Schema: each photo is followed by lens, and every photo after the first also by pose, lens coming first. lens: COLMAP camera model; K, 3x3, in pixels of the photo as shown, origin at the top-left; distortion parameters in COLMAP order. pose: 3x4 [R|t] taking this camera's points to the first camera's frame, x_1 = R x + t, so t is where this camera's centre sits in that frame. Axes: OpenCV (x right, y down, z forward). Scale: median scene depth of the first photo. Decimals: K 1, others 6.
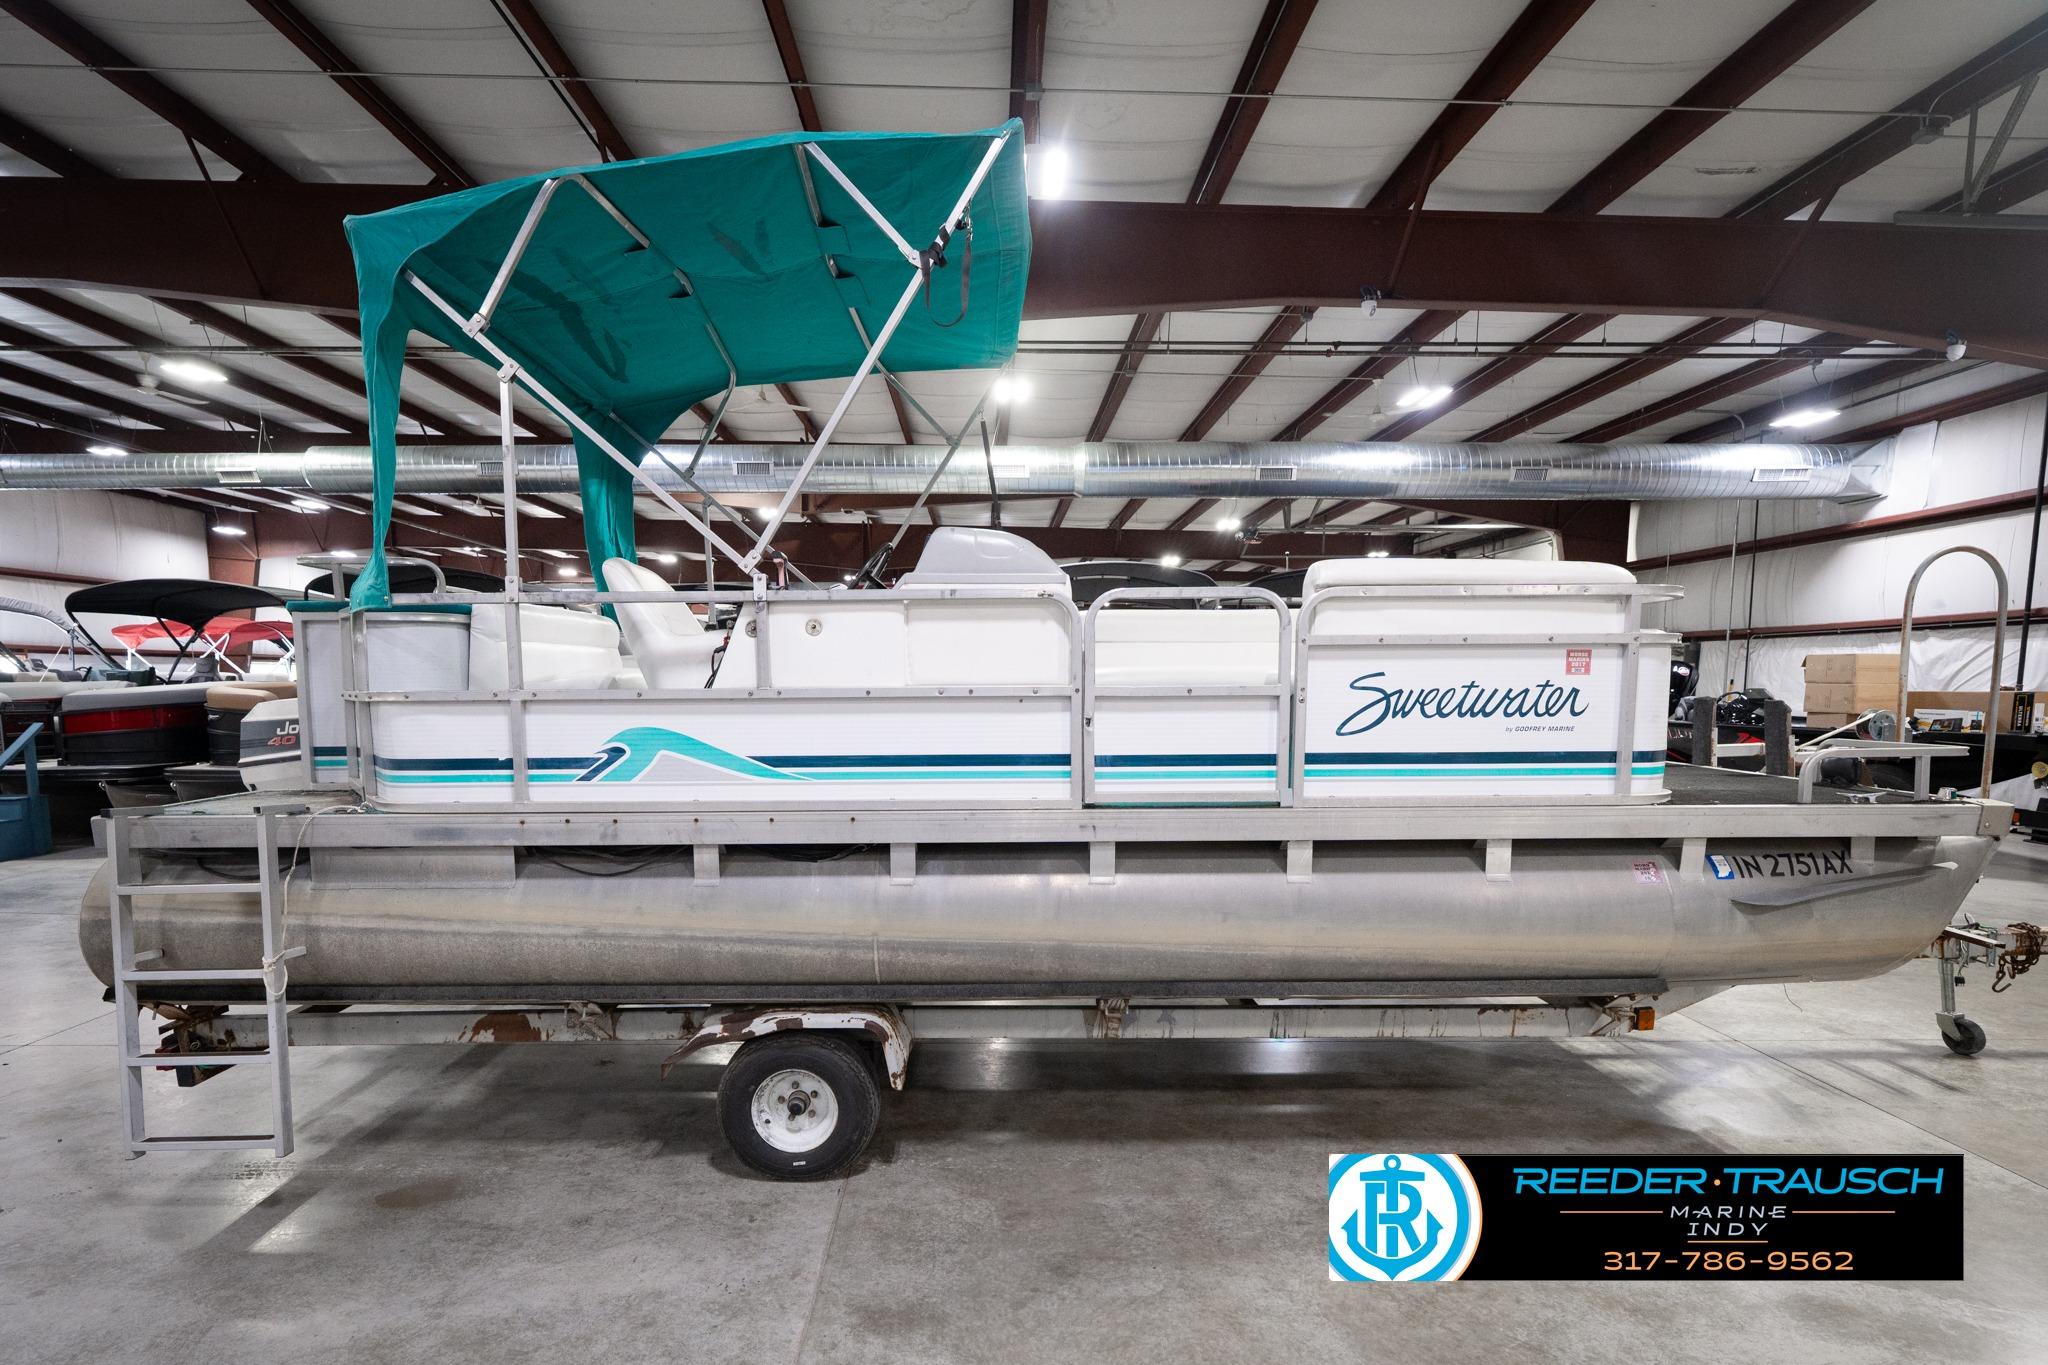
lens RADIAL K [[1081.5, 0, 1021.1], [0, 1081.5, 773.5], [0, 0, 1]] dist [-0.006737, -0.000409]
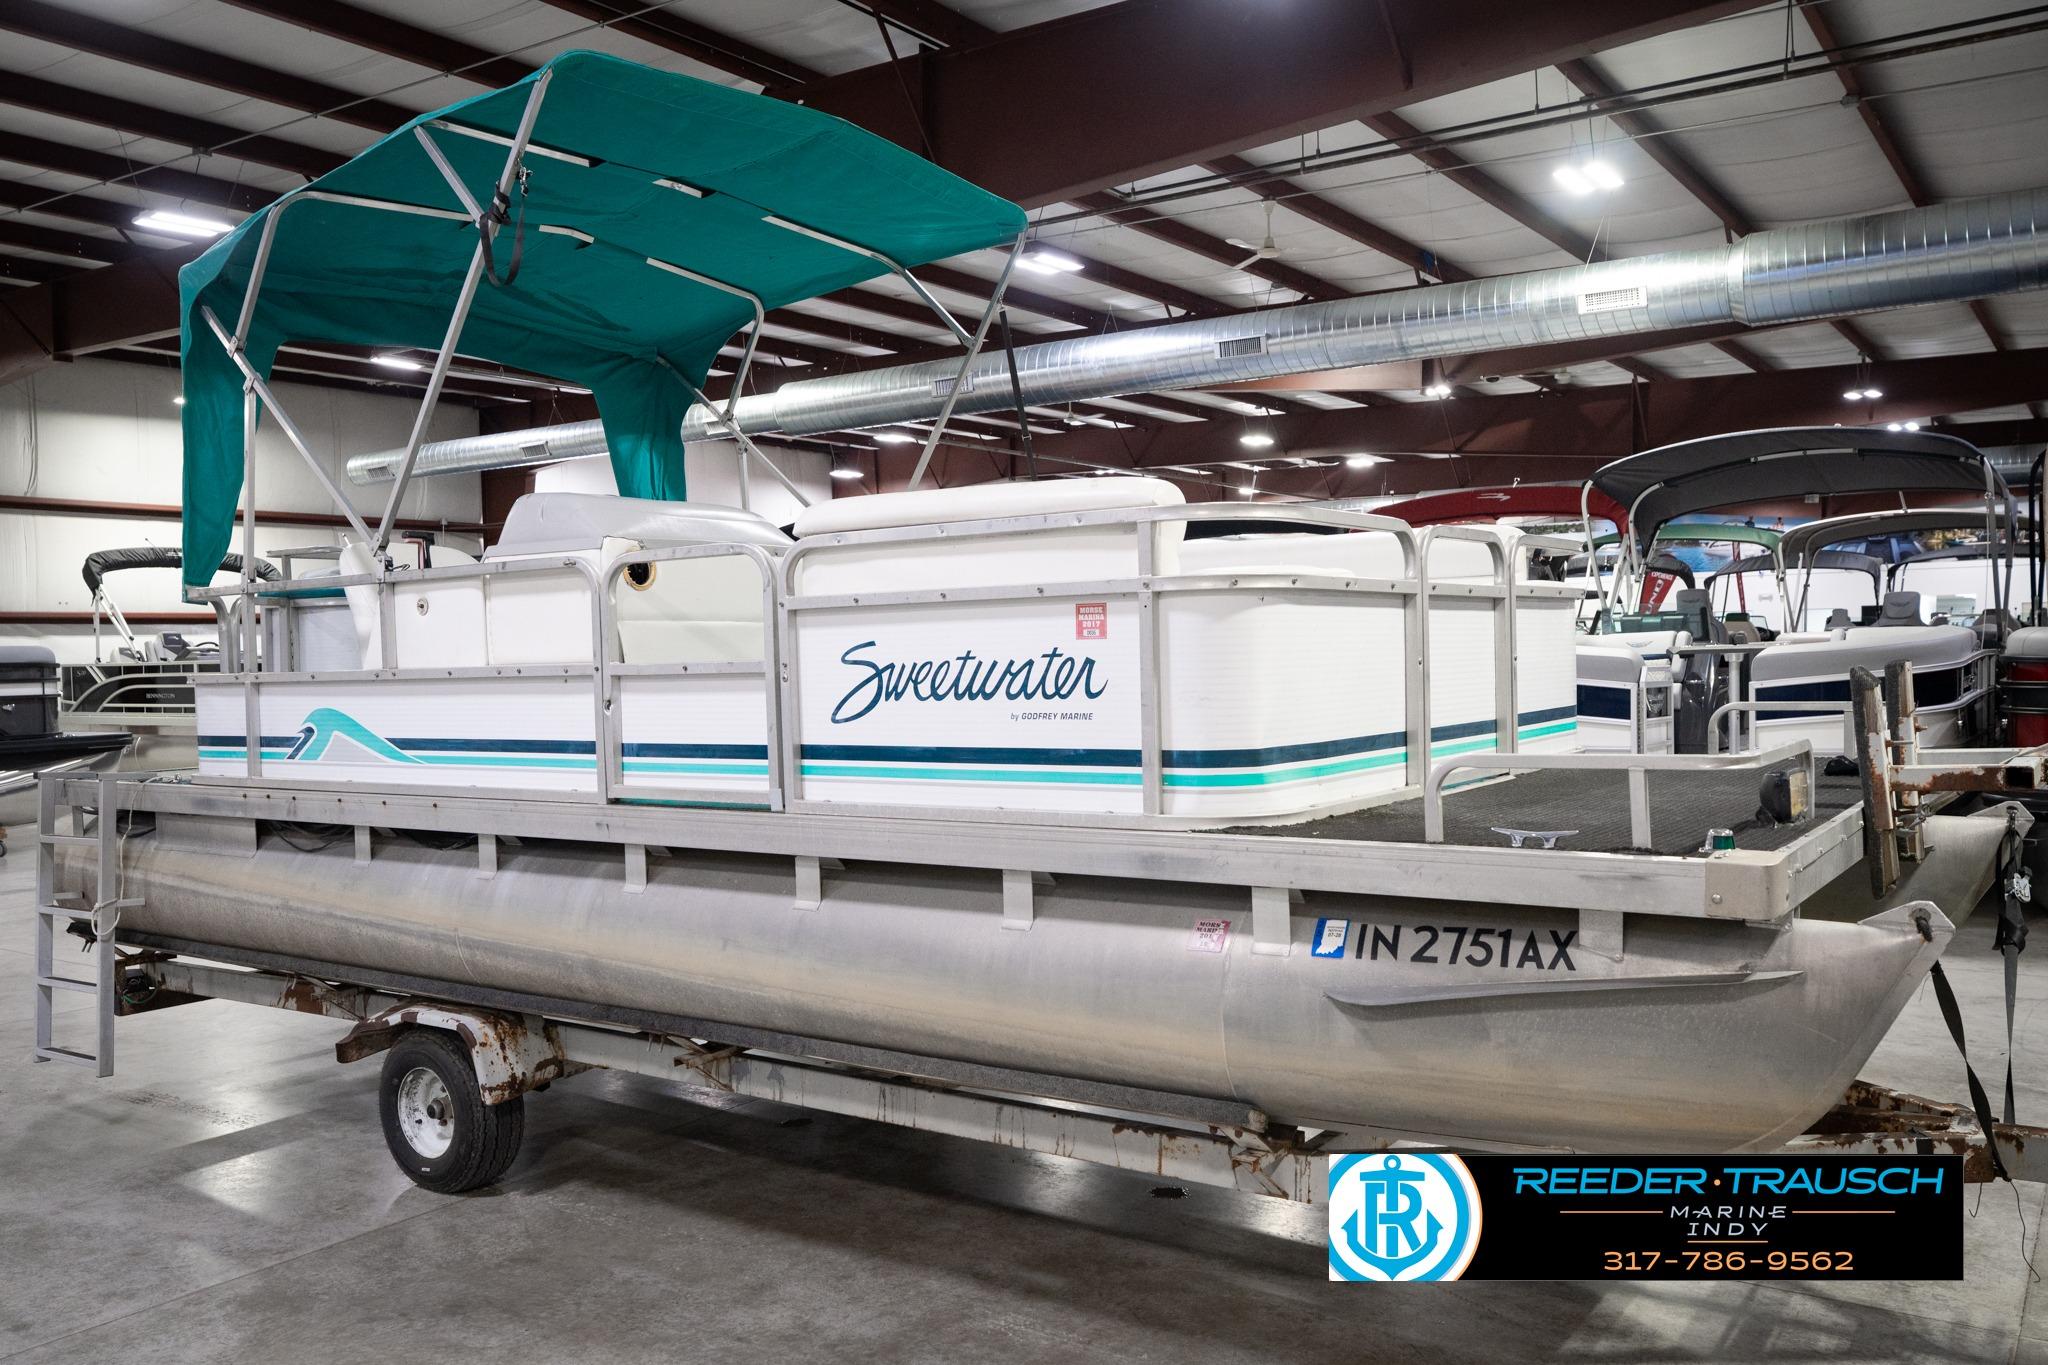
lens RADIAL K [[1634.4, 0, 902.2], [0, 1634.4, 682.2], [0, 0, 1]] dist [0.002159, 0.004278]
pose [[0.802432, -0.004691, -0.596726, 1.020892], [-0.030451, 0.998344, -0.048796, -0.008176], [0.595967, 0.057326, 0.800960, 0.079315]]
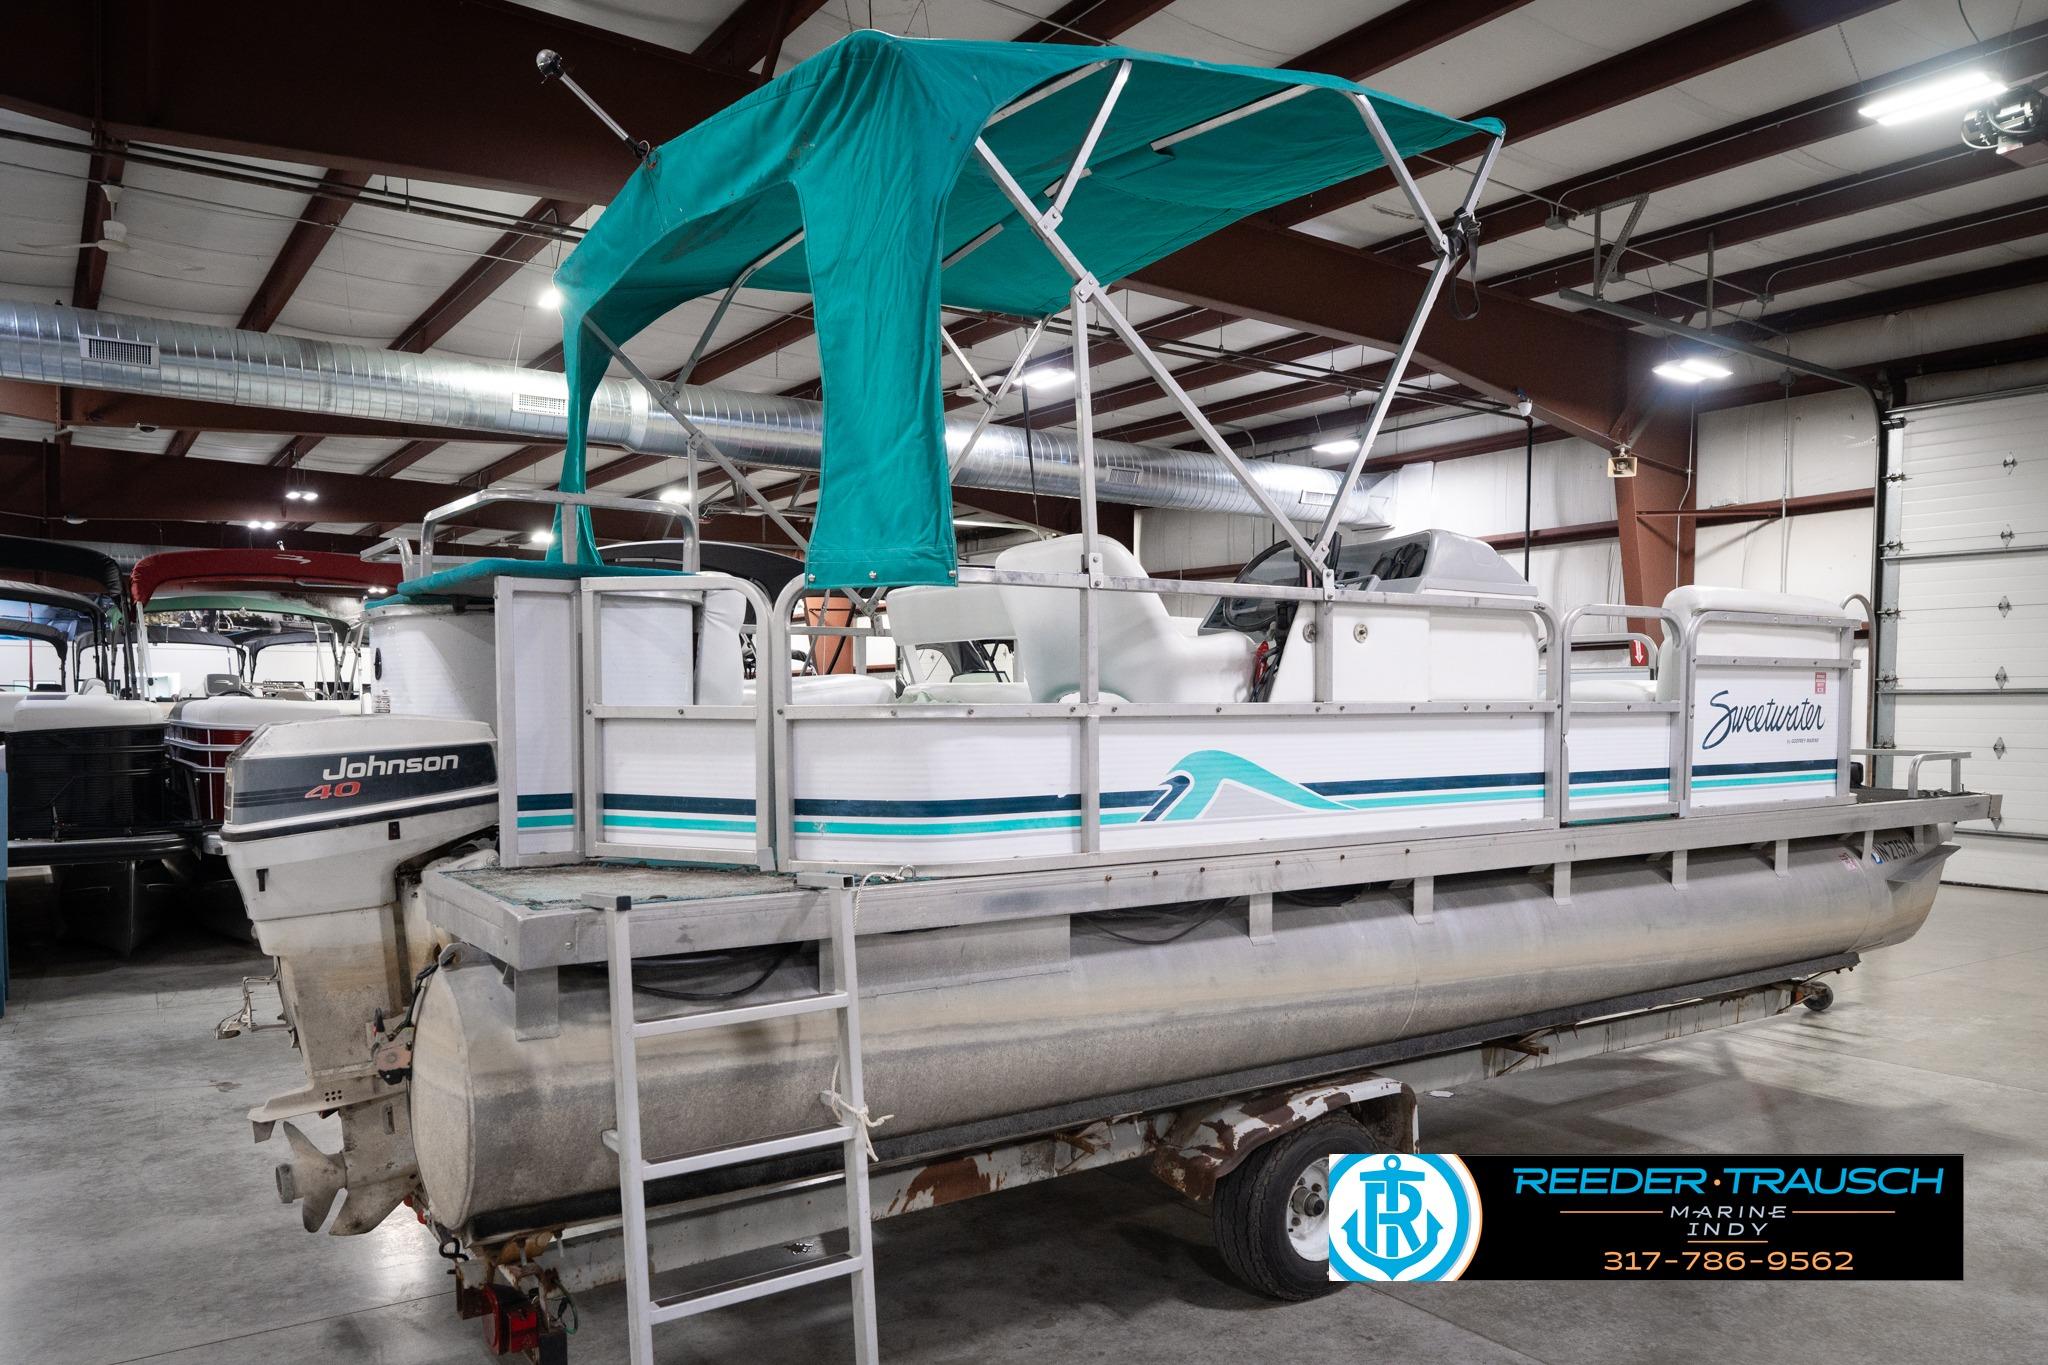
lens RADIAL K [[1485.6, 0, 989.8], [0, 1485.6, 742.1], [0, 0, 1]] dist [-0.011352, -0.000812]
pose [[0.824064, -0.010246, 0.566405, -1.102126], [0.043559, 0.998022, -0.045321, -0.006186], [-0.564820, 0.062019, 0.822880, 0.187412]]
